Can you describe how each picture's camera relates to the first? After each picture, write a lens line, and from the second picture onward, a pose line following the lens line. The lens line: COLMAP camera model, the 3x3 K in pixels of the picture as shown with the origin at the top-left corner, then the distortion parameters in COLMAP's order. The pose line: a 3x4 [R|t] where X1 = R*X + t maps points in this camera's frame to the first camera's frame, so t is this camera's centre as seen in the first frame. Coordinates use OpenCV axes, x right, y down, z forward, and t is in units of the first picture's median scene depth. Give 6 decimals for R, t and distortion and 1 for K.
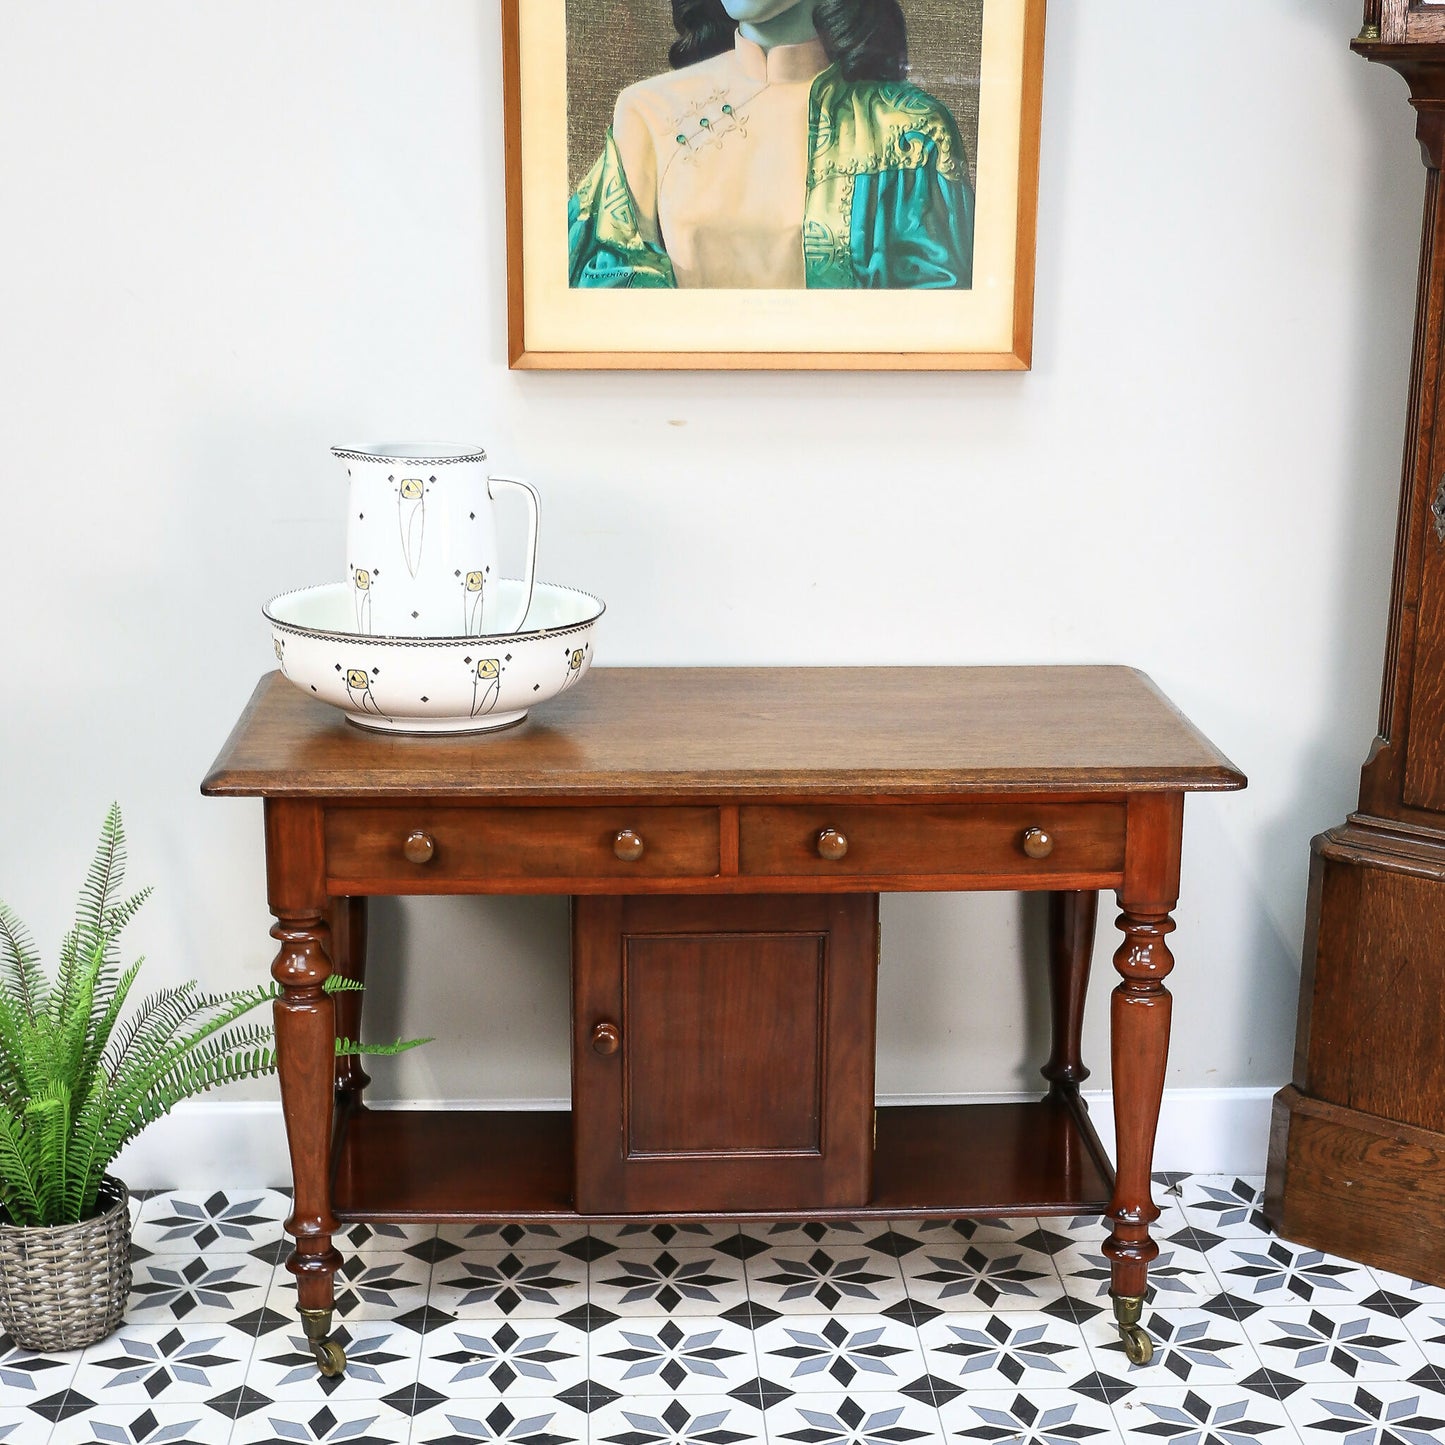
lens RADIAL K [[2778.3, 0, 722.6], [0, 2778.3, 874.0], [0, 0, 1]] dist [0.043557, -0.003204]
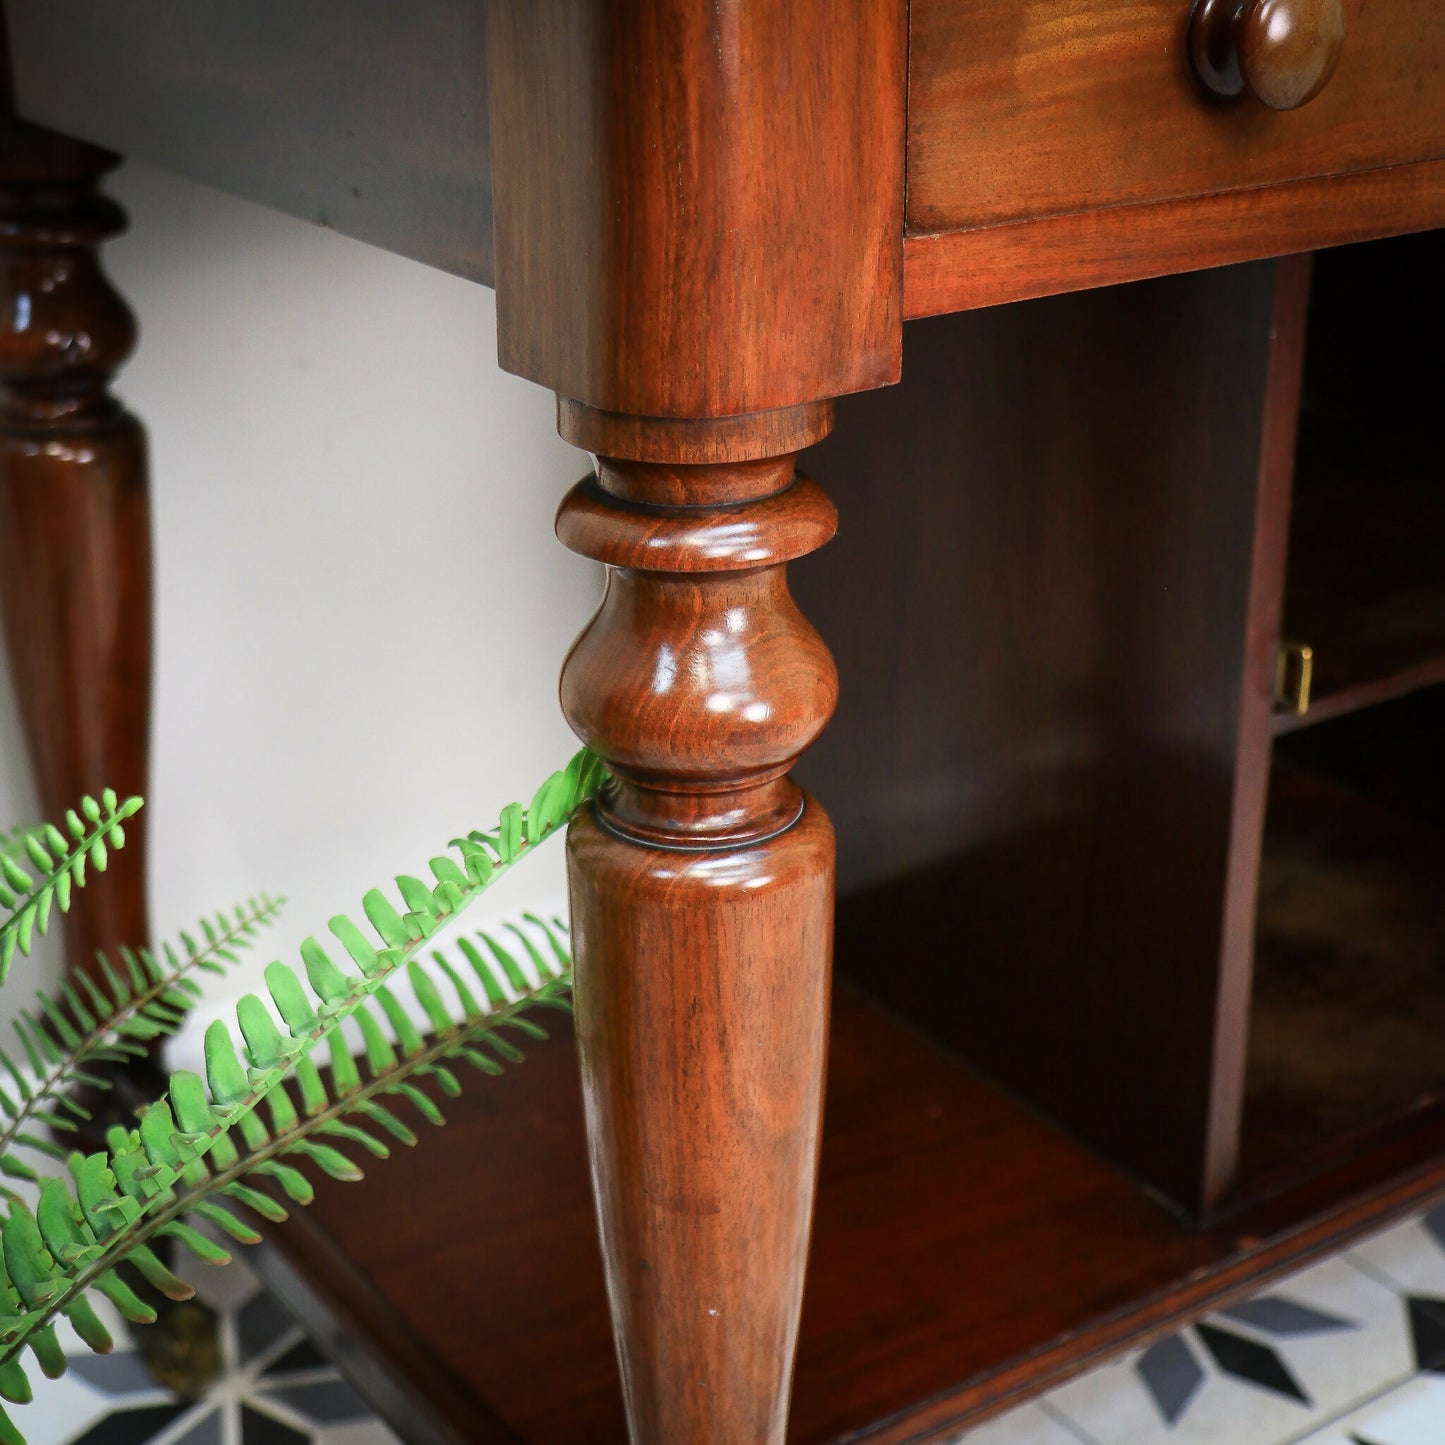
lens RADIAL K [[2556.3, 0, 717.6], [0, 2556.3, 855.1], [0, 0, 1]] dist [-0.005218, -0.093611]
pose [[0.844352, -0.232064, 0.482924, -0.238062], [0.162669, 0.969820, 0.181624, 0.008835], [-0.510498, -0.074798, 0.856620, 0.770888]]
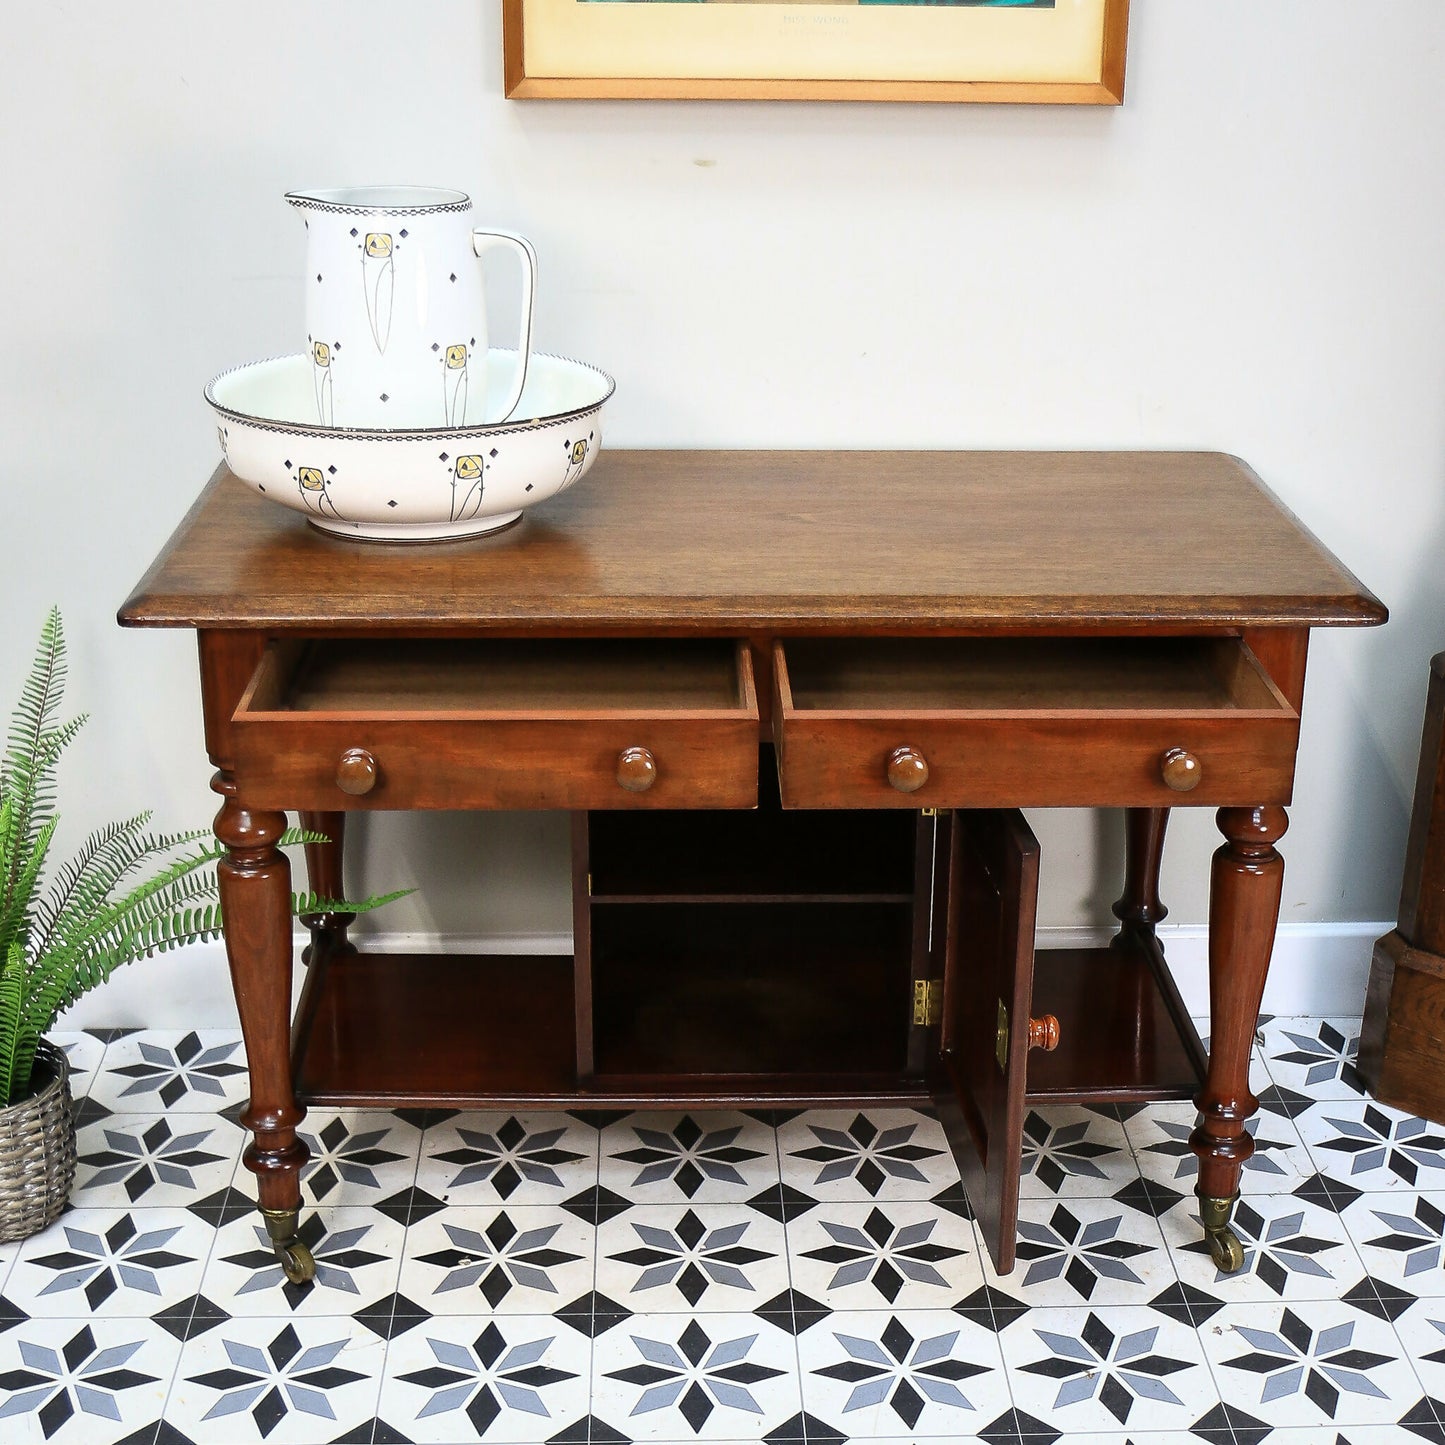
lens RADIAL K [[2465.3, 0, 754.0], [0, 2465.3, 812.4], [0, 0, 1]] dist [-0.079660, -0.016374]
pose [[0.999964, 0.007500, -0.003894, 0.003336], [-0.007057, 0.994614, 0.103411, -0.044698], [0.004648, -0.103380, 0.994631, 0.248079]]
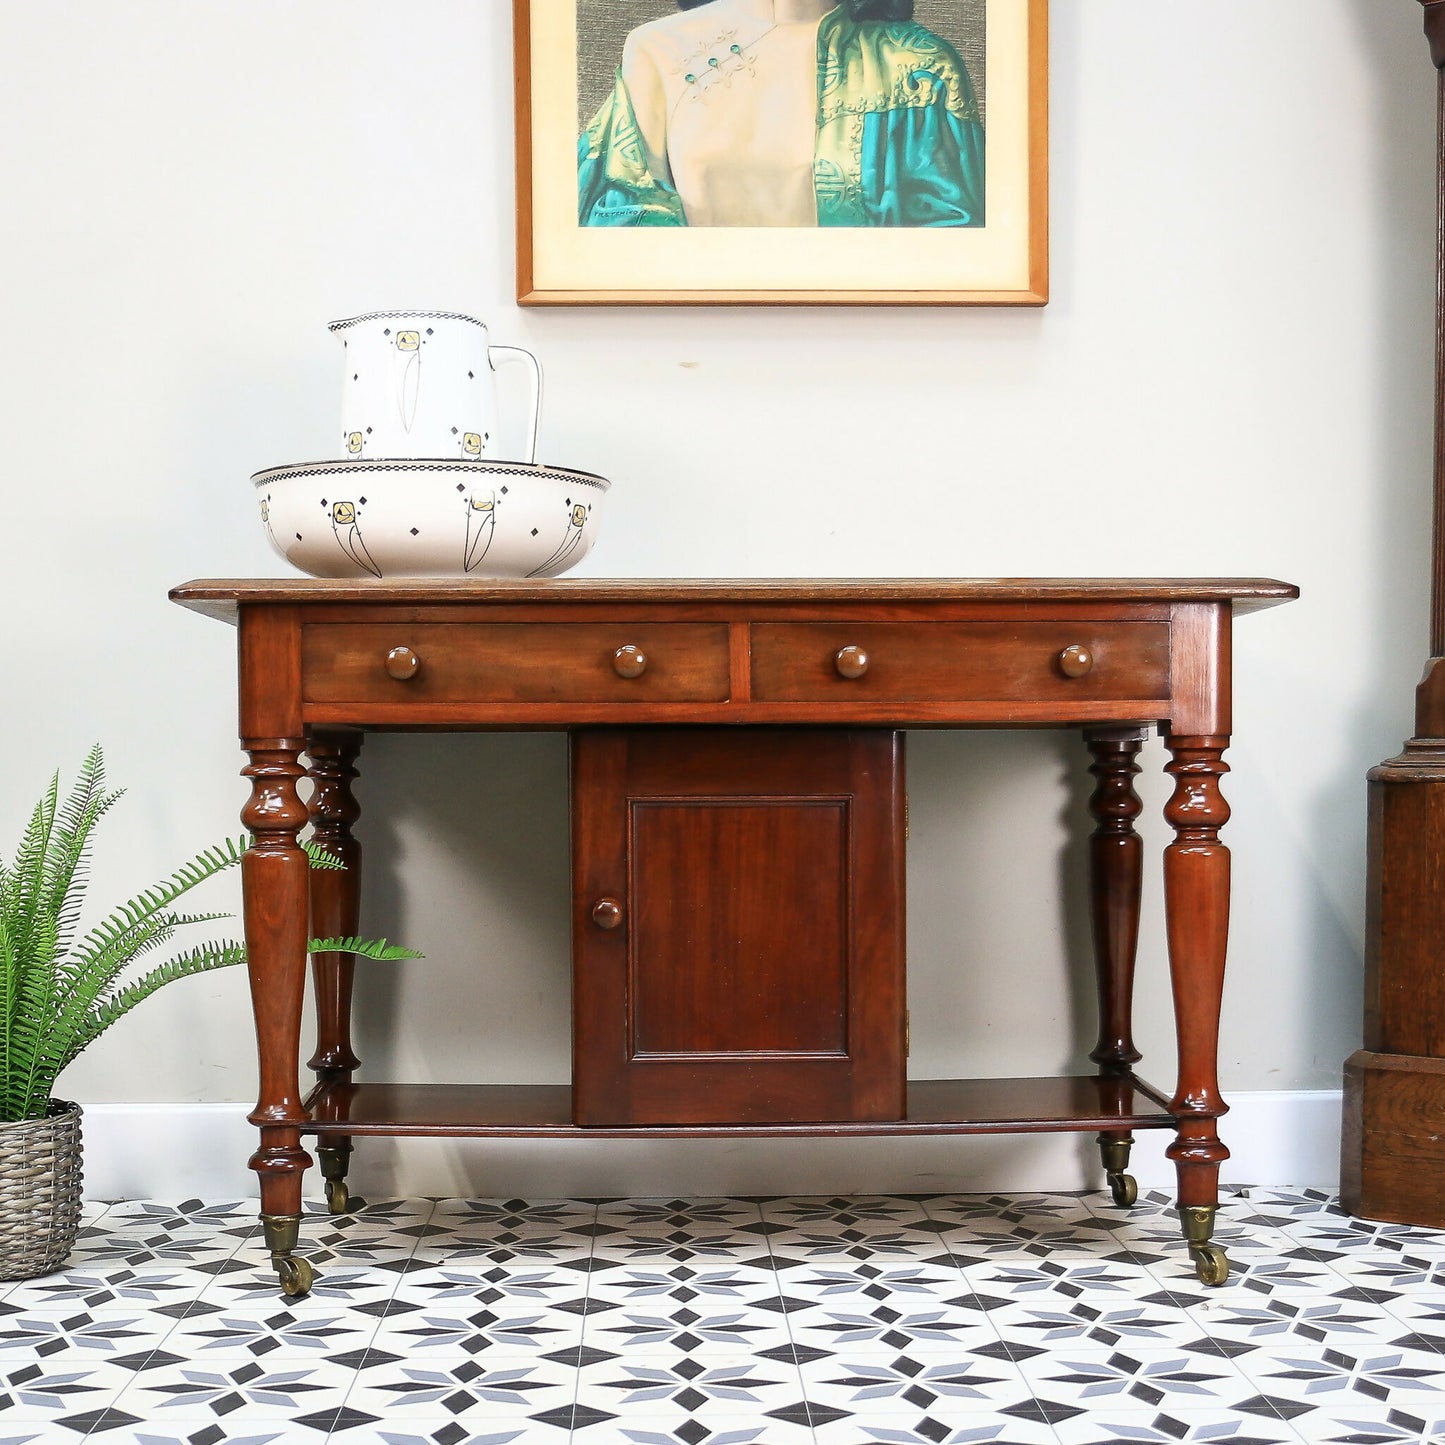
lens RADIAL K [[2556.3, 0, 717.6], [0, 2556.3, 855.1], [0, 0, 1]] dist [-0.005218, -0.093611]
pose [[0.999760, -0.010782, -0.019077, 0.009675], [0.005787, 0.969587, -0.244678, 0.237416], [0.021135, 0.244509, 0.969417, 0.179975]]
